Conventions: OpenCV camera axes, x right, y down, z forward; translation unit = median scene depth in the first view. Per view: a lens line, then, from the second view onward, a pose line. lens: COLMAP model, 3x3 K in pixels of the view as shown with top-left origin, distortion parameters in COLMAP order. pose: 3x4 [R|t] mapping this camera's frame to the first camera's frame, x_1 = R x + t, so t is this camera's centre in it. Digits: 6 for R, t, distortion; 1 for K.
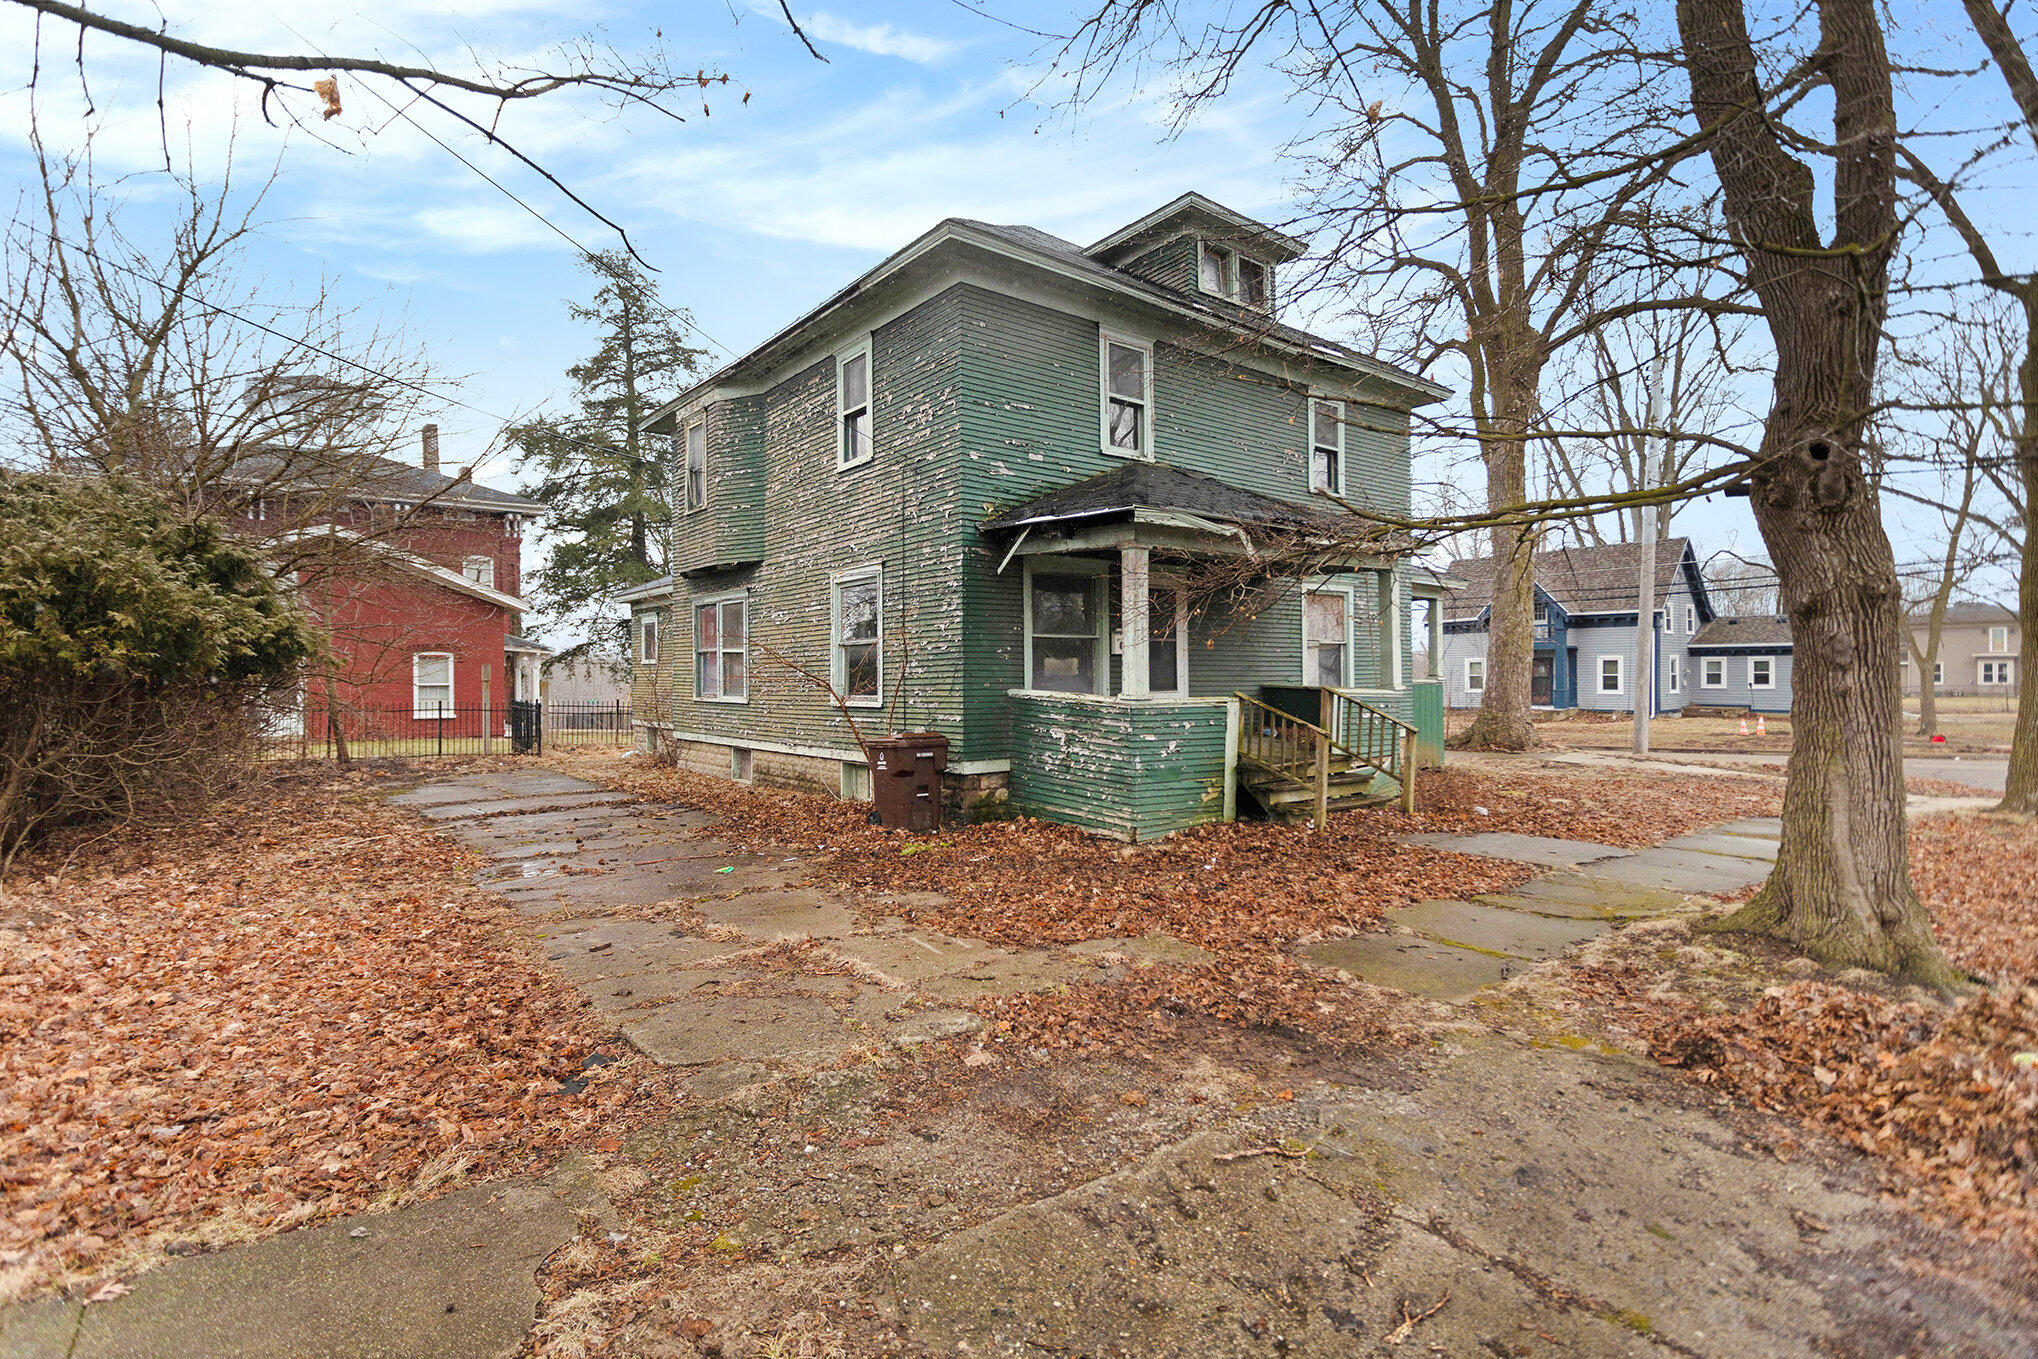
lens RADIAL K [[988.7, 0, 1018.8], [0, 988.7, 674.2], [0, 0, 1]] dist [-0.016546, 0.000196]
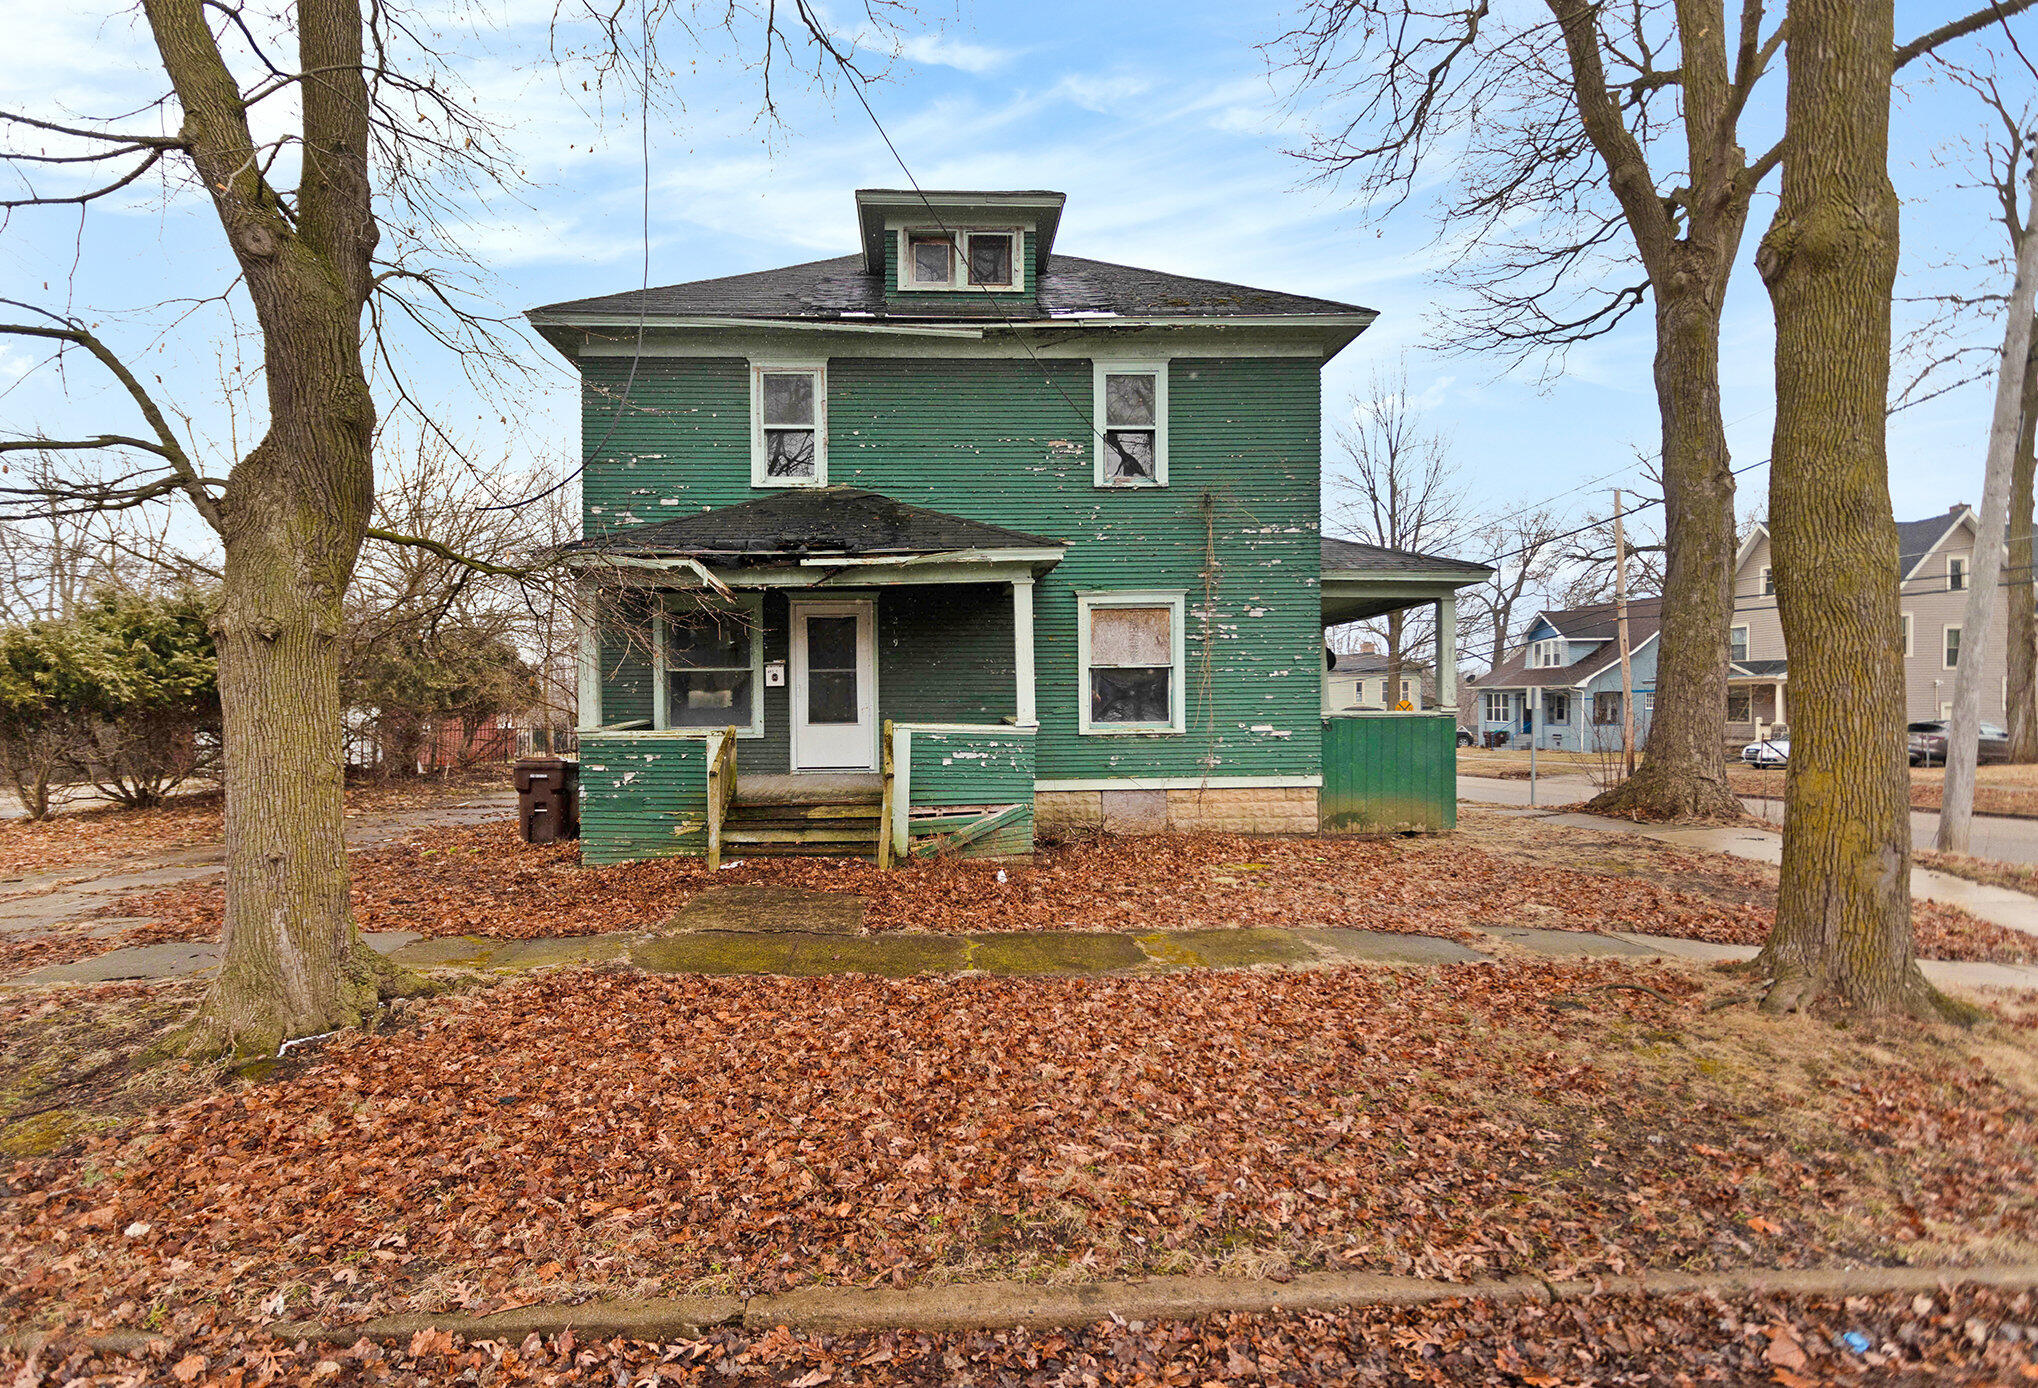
lens RADIAL K [[1064.2, 0, 1018.6], [0, 1064.2, 704.1], [0, 0, 1]] dist [0.001156, 0.000060]
pose [[0.802112, 0.001957, -0.597171, 1.000703], [0.003440, 0.999963, 0.007898, -0.010109], [0.597164, -0.008389, 0.802075, 0.303218]]
